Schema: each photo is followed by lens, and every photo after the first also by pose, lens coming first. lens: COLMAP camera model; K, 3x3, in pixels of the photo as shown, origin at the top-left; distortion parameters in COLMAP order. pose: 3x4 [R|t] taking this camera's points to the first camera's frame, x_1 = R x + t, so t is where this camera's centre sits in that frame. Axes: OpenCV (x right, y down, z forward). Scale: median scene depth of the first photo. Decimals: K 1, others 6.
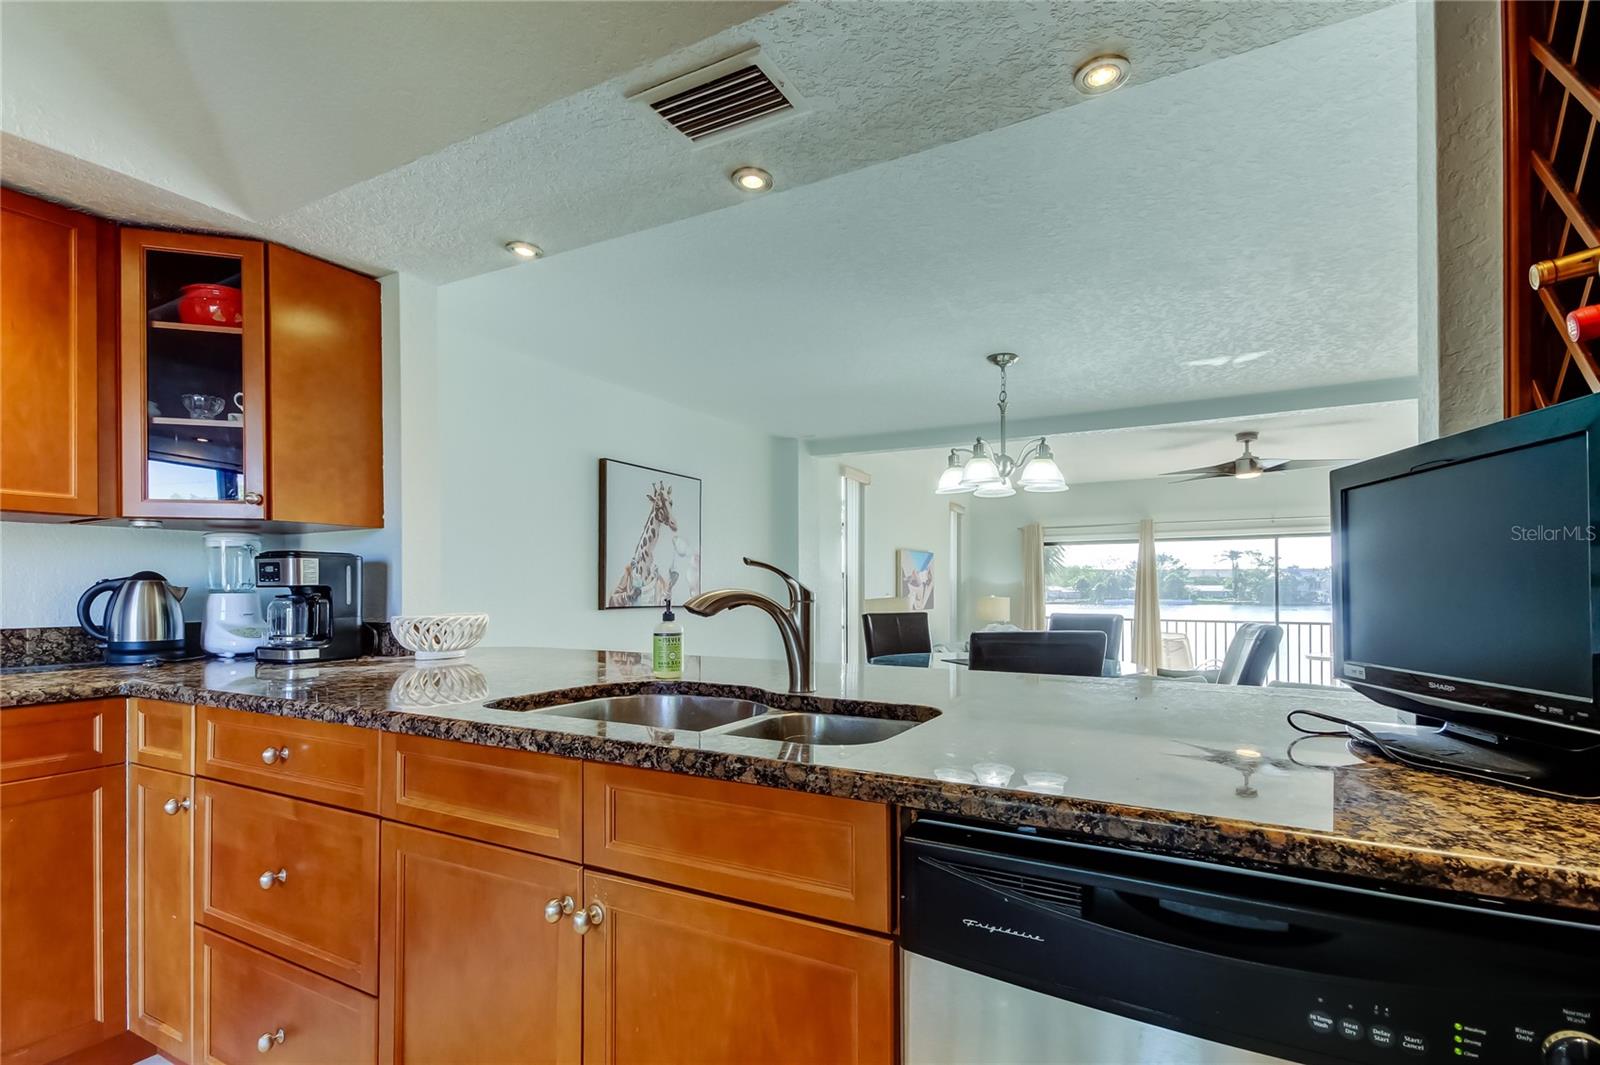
lens RADIAL K [[742.9, 0, 800.4], [0, 742.9, 589.5], [0, 0, 1]] dist [0.000345, 0.000044]
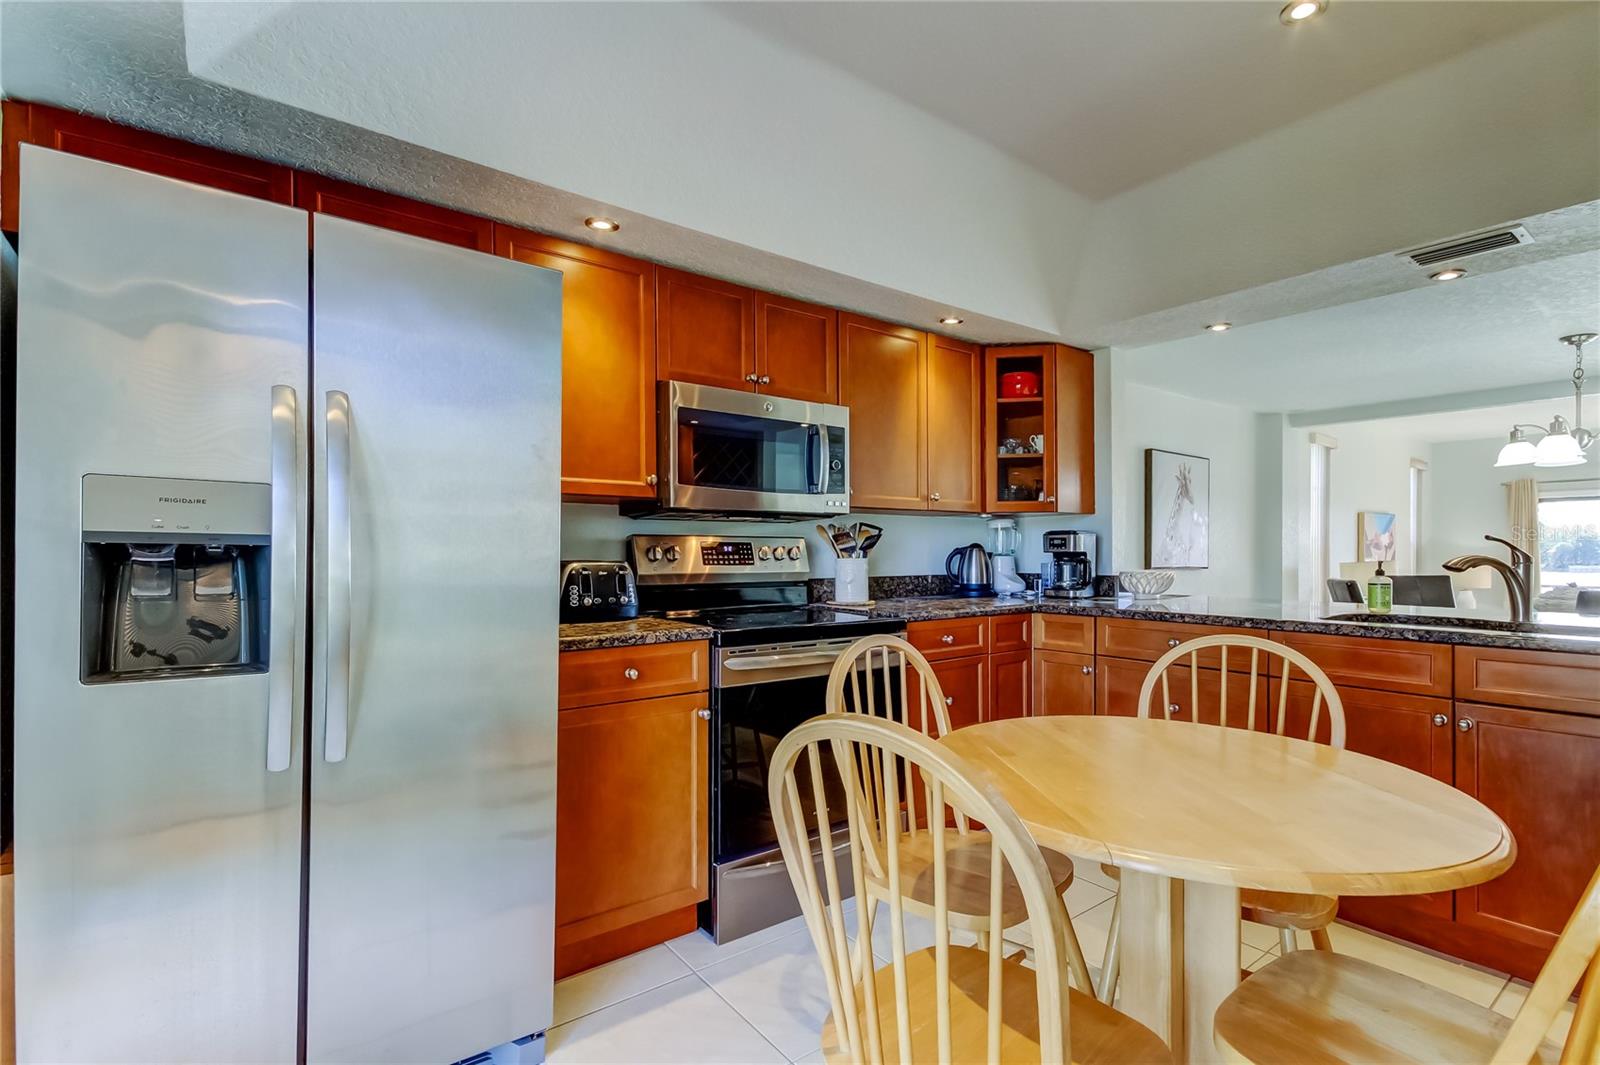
lens RADIAL K [[774.6, 0, 804.1], [0, 774.6, 551.9], [0, 0, 1]] dist [0.013865, 0.000017]
pose [[0.928387, 0.001317, -0.371612, -0.304285], [-0.001194, 0.999999, 0.000560, -0.002366], [0.371612, -0.000076, 0.928388, -0.414839]]
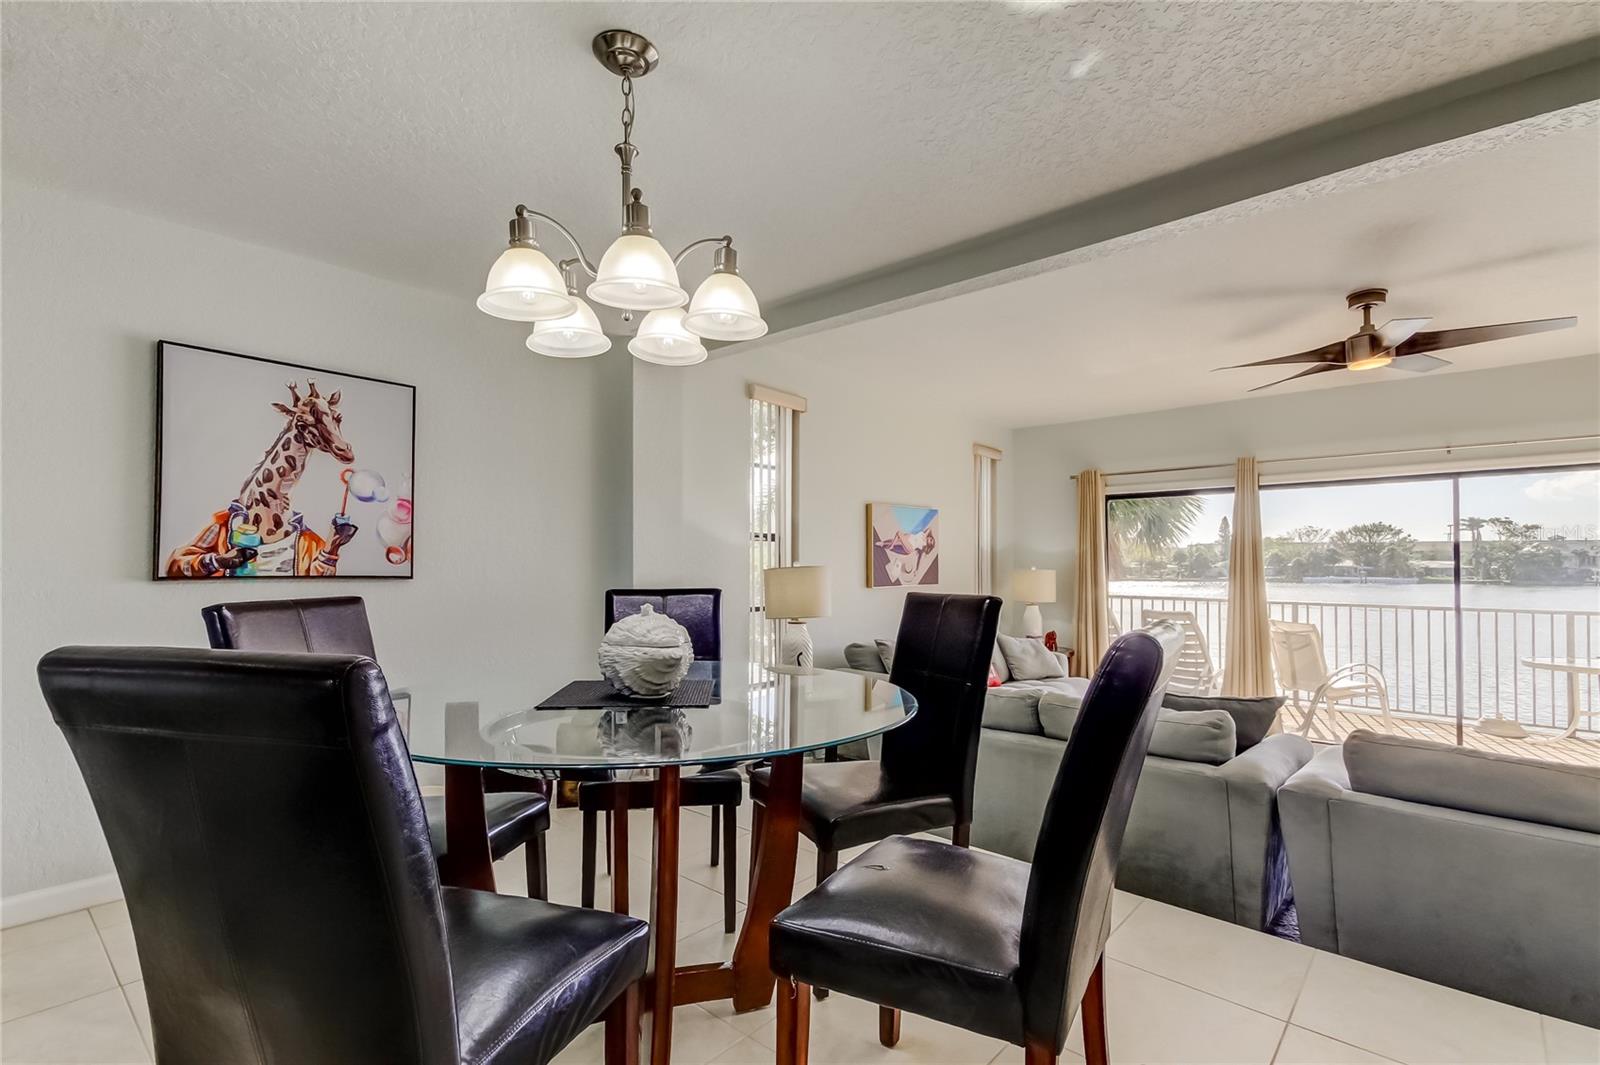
lens RADIAL K [[774.6, 0, 804.1], [0, 774.6, 551.9], [0, 0, 1]] dist [0.013865, 0.000017]
pose [[0.983532, 0.001033, -0.180730, 0.378610], [-0.003773, 0.999883, -0.014819, 0.010212], [0.180694, 0.015257, 0.983421, 0.428656]]
